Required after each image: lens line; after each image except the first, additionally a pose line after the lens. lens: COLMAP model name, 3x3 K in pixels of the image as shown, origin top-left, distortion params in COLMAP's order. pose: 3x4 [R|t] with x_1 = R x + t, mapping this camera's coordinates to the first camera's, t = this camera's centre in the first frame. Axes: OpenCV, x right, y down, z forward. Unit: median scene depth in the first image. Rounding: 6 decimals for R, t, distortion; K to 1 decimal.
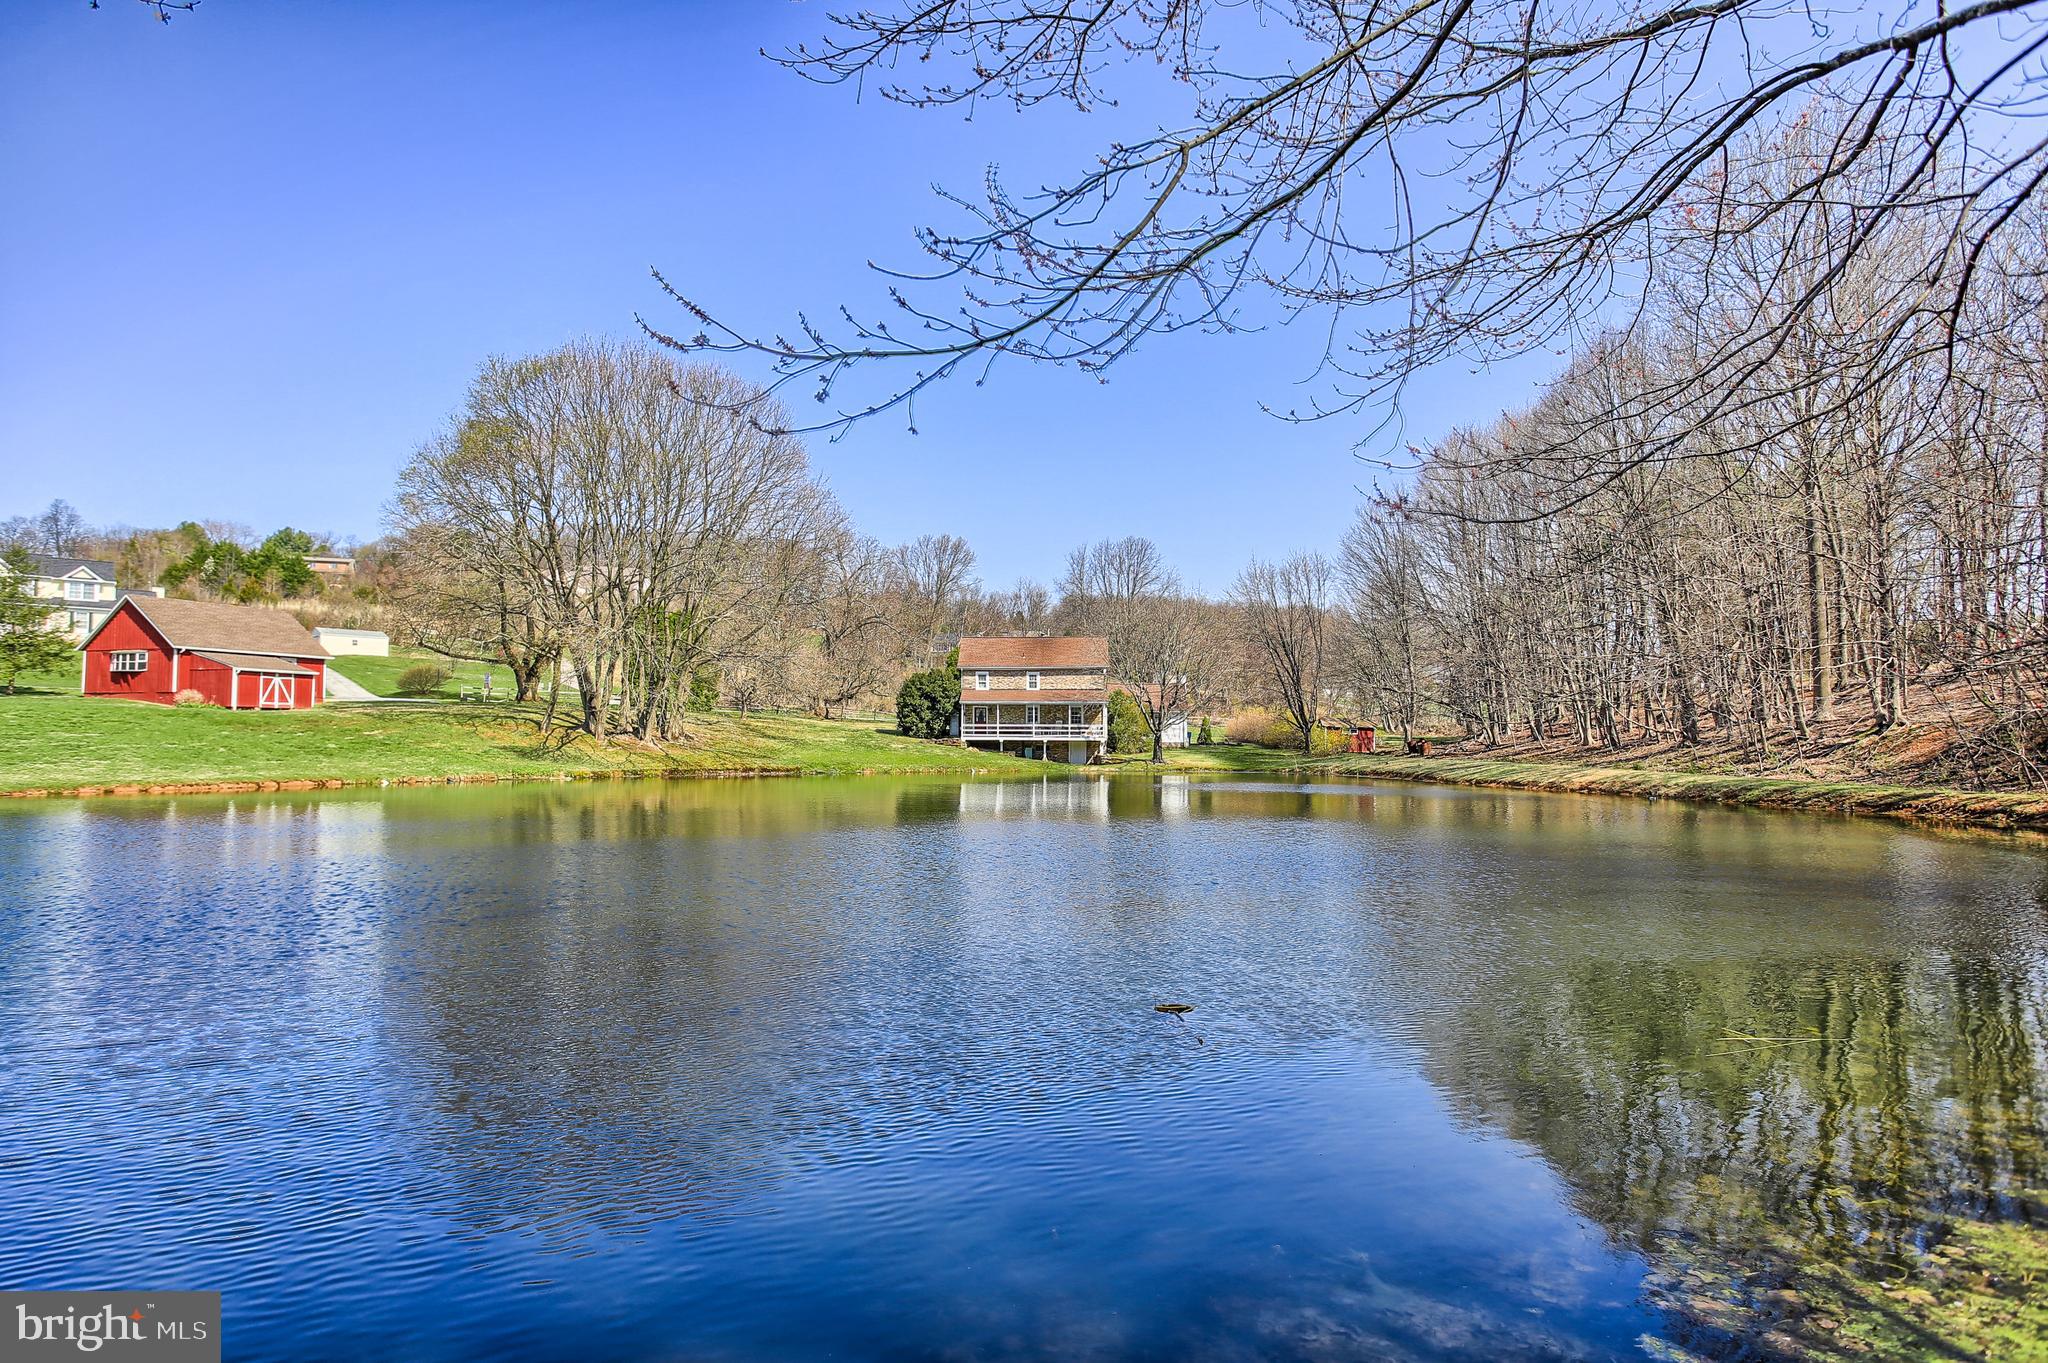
lens RADIAL K [[1231.4, 0, 1013.7], [0, 1231.4, 692.2], [0, 0, 1]] dist [-0.023253, -0.000169]
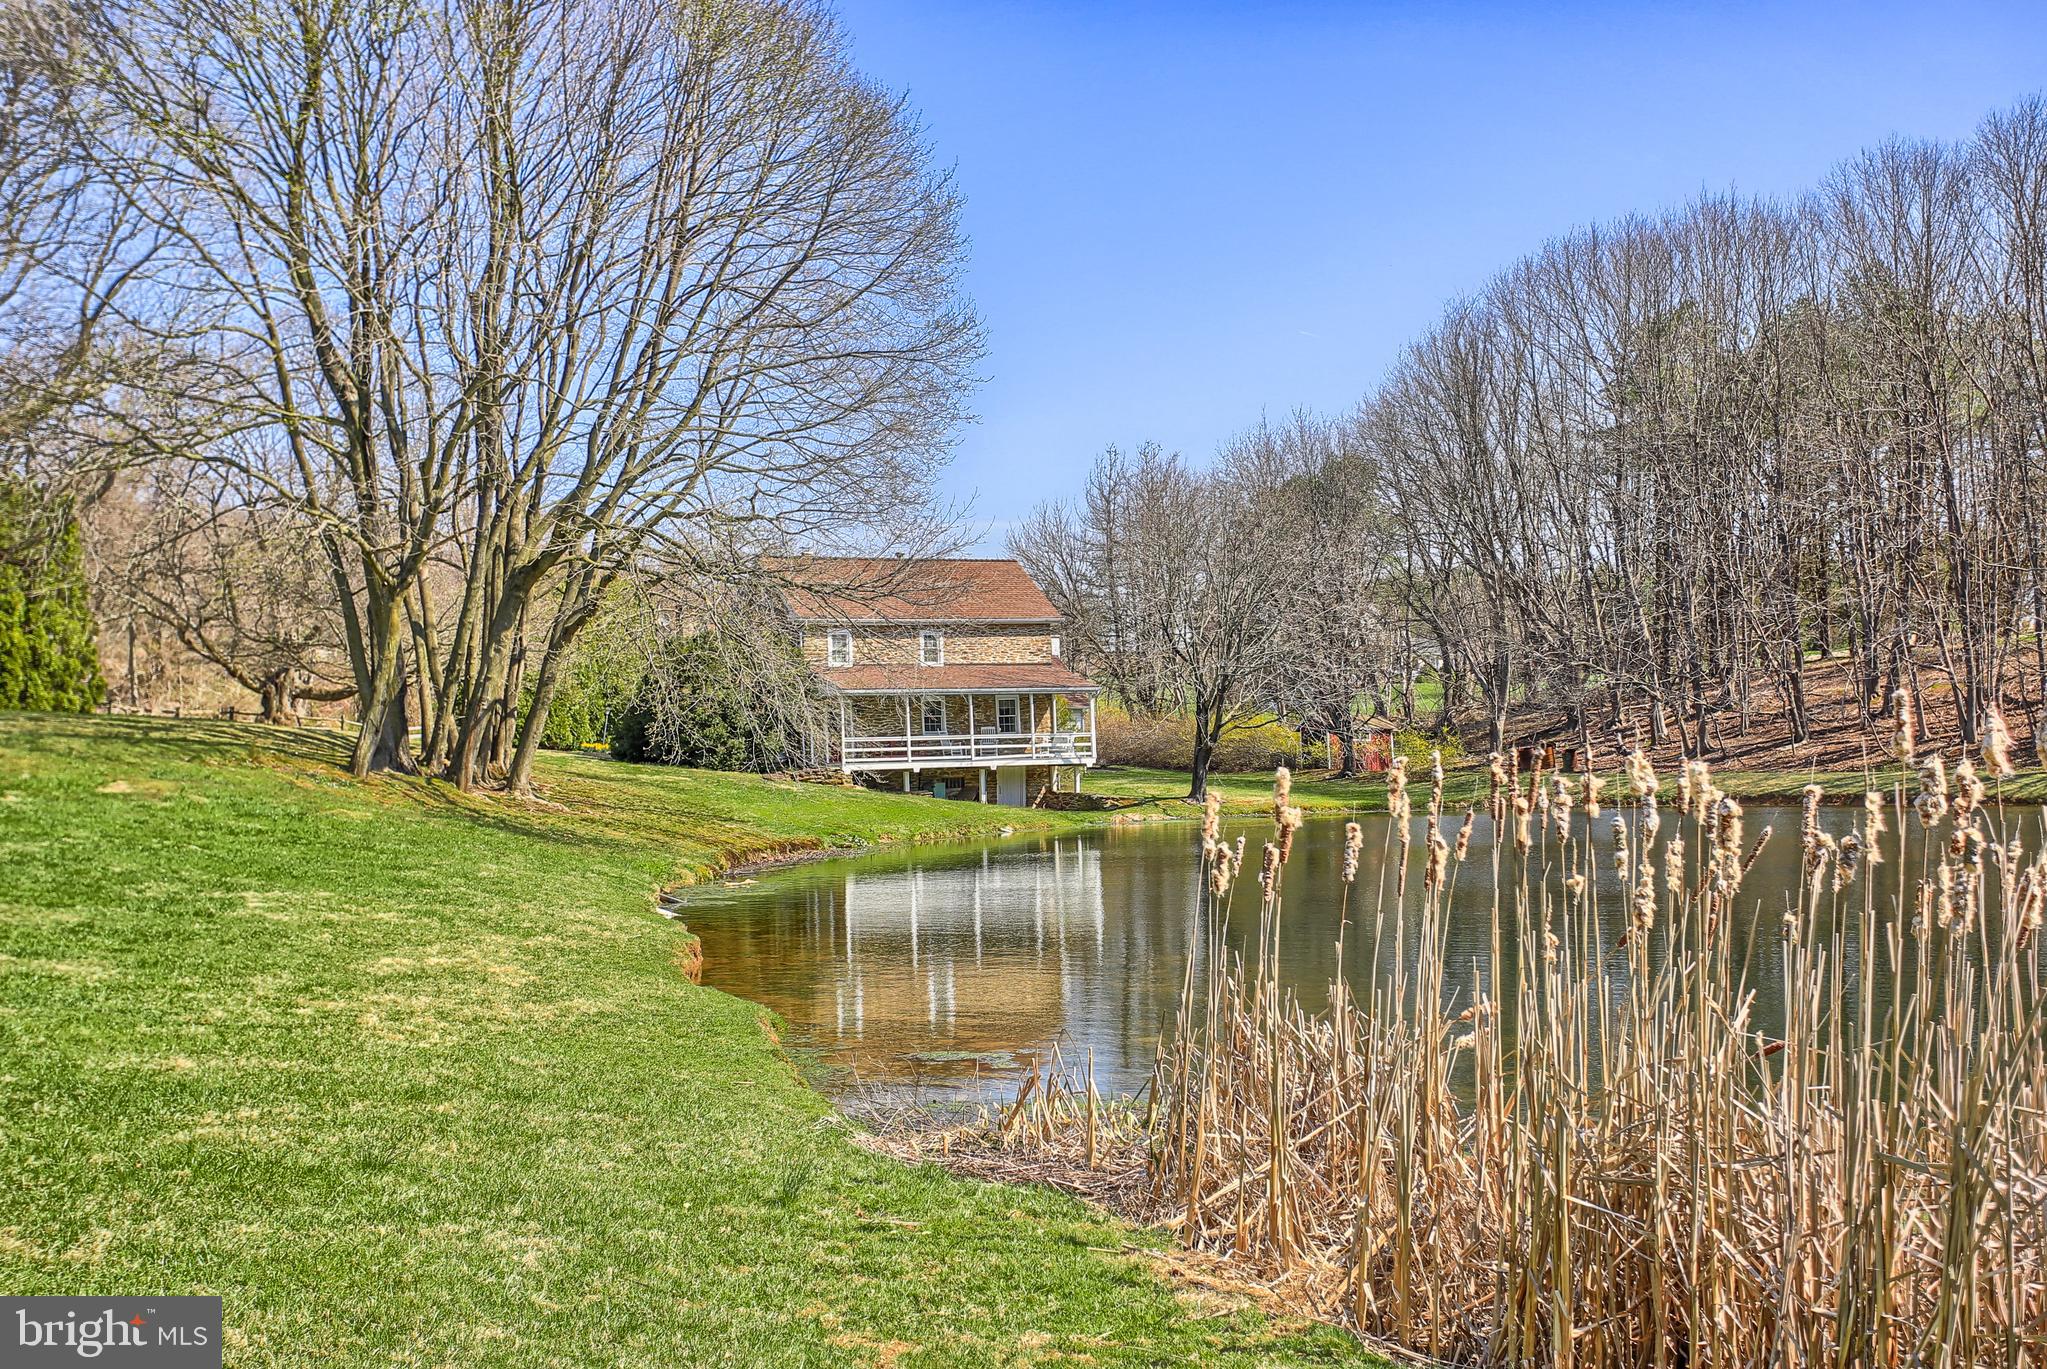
lens RADIAL K [[2281.1, 0, 1023.5], [0, 2281.1, 684.5], [0, 0, 1]] dist [-0.010156, 0.032712]
pose [[0.818554, -0.008477, 0.574367, -0.477137], [0.007478, 0.999964, 0.004101, 0.002232], [-0.574381, 0.000938, 0.818588, 0.231714]]
